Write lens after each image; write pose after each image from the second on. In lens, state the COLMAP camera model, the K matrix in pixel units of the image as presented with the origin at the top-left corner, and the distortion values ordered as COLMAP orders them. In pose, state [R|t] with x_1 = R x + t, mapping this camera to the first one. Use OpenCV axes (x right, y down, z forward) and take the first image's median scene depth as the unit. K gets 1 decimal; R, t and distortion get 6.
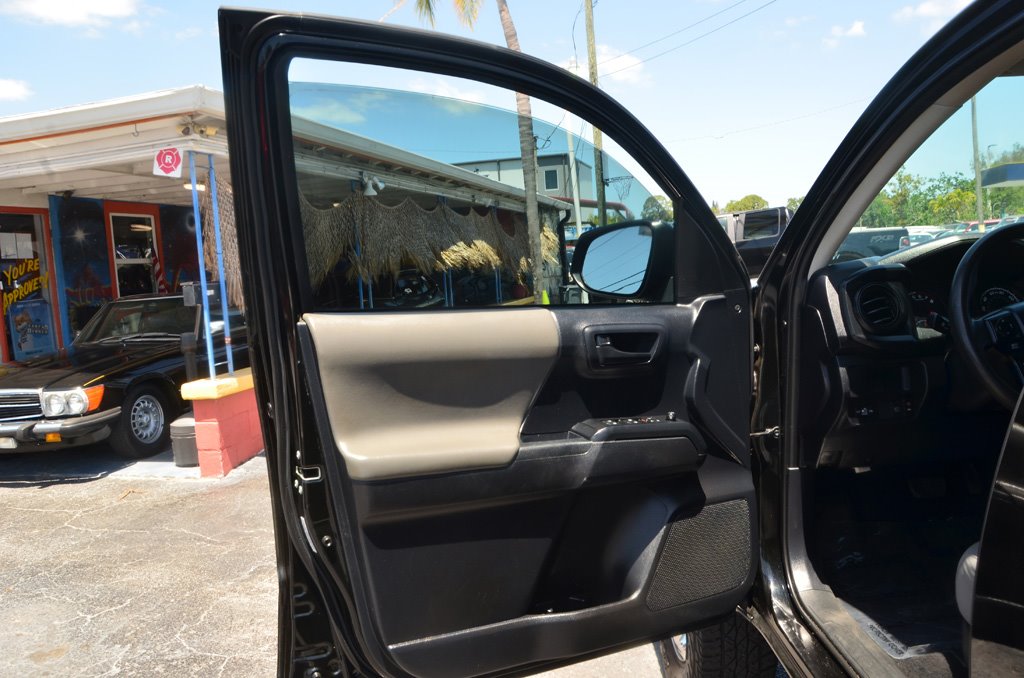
lens RADIAL K [[804.5, 0, 523.6], [0, 804.5, 347.8], [0, 0, 1]] dist [-0.176660, 0.107890]
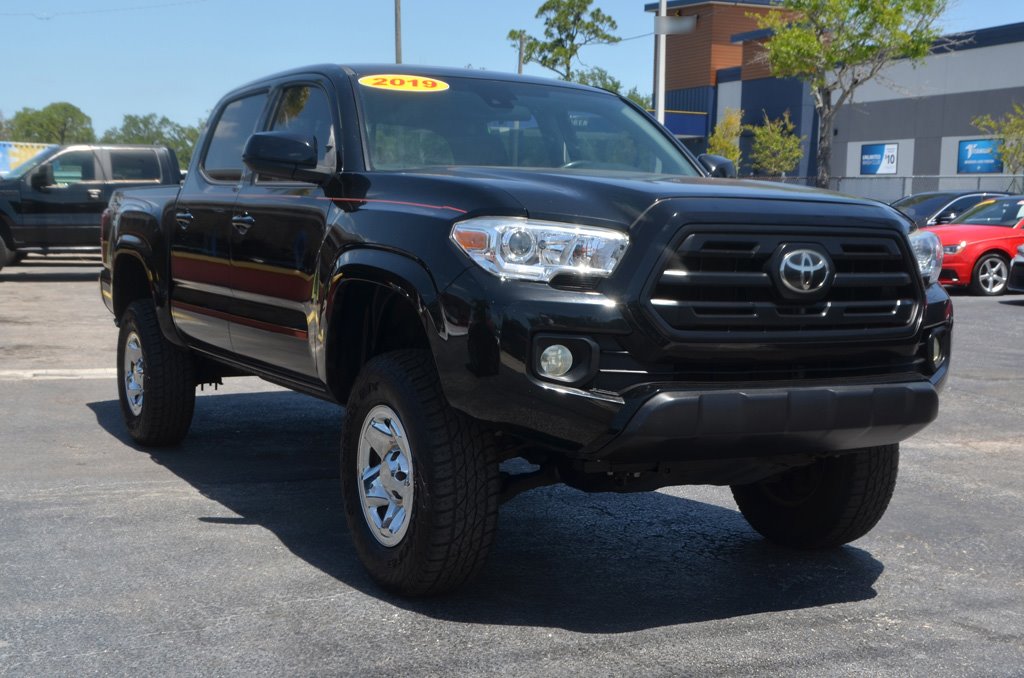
lens RADIAL K [[1336.3, 0, 507.8], [0, 1336.3, 375.0], [0, 0, 1]] dist [-0.002979, 0.102038]
pose [[0.821664, 0.005415, 0.569947, -0.322844], [-0.009768, 0.999942, 0.004581, 0.111133], [-0.569889, -0.009332, 0.821669, -0.699724]]
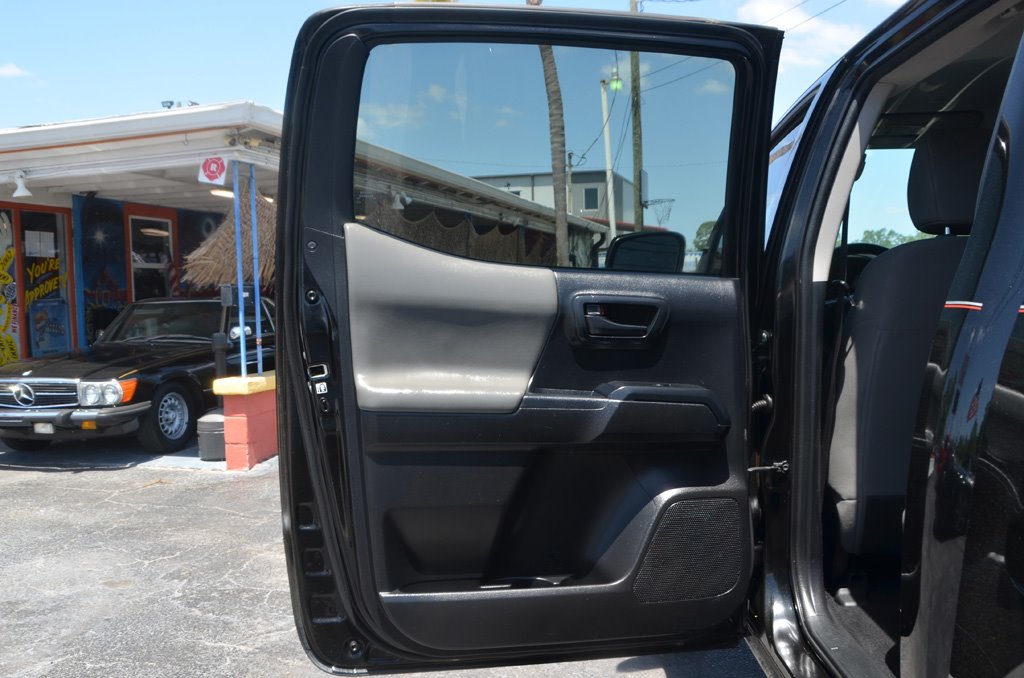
lens RADIAL K [[920.3, 0, 513.0], [0, 920.3, 363.4], [0, 0, 1]] dist [-0.165083, 0.107945]
pose [[0.998045, 0.043858, -0.044535, 0.013339], [-0.045051, 0.998642, -0.026161, 0.027134], [0.043327, 0.028116, 0.998665, -0.145648]]
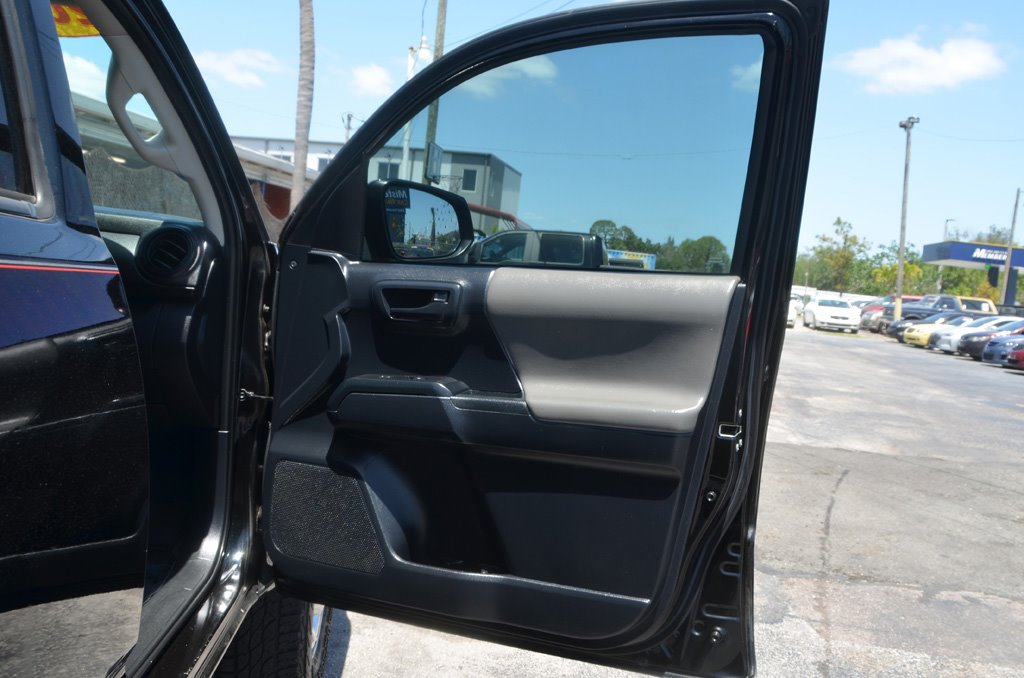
lens RADIAL K [[910.7, 0, 541.2], [0, 910.7, 341.9], [0, 0, 1]] dist [-0.167617, 0.088163]
pose [[0.982492, 0.151132, 0.108941, 0.325425], [-0.147090, 0.988132, -0.044280, -0.002101], [-0.114340, 0.027481, 0.993061, -0.029598]]
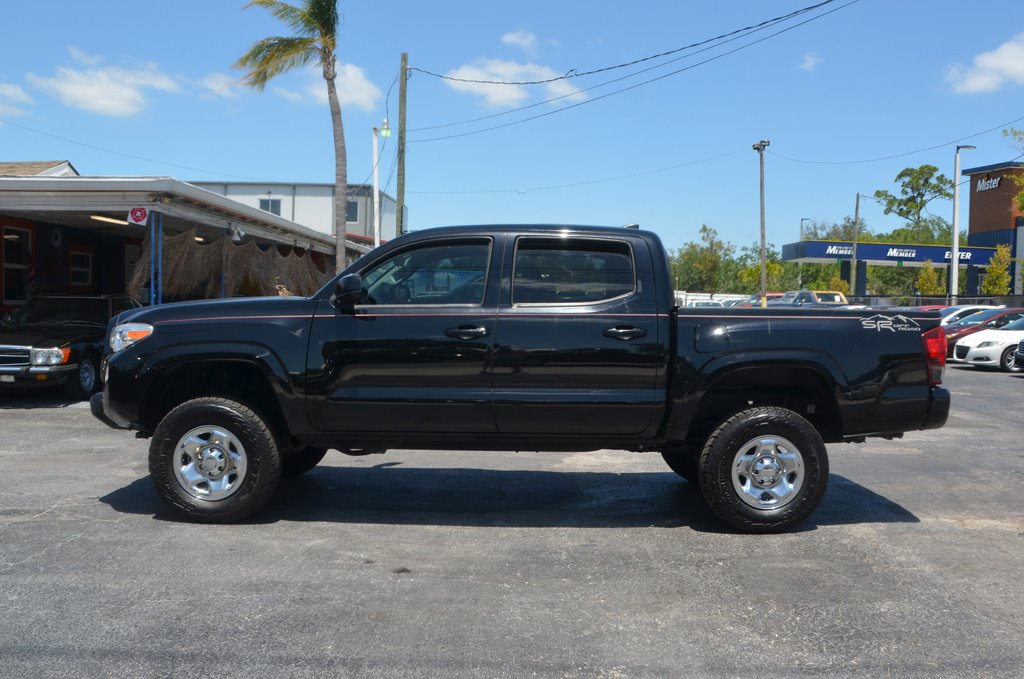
lens RADIAL K [[936.5, 0, 542.6], [0, 936.5, 346.6], [0, 0, 1]] dist [-0.162914, 0.103975]
pose [[0.965817, 0.075564, 0.247967, -0.055455], [-0.058901, 0.995521, -0.073951, 0.093083], [-0.252445, 0.056818, 0.965942, -0.757743]]
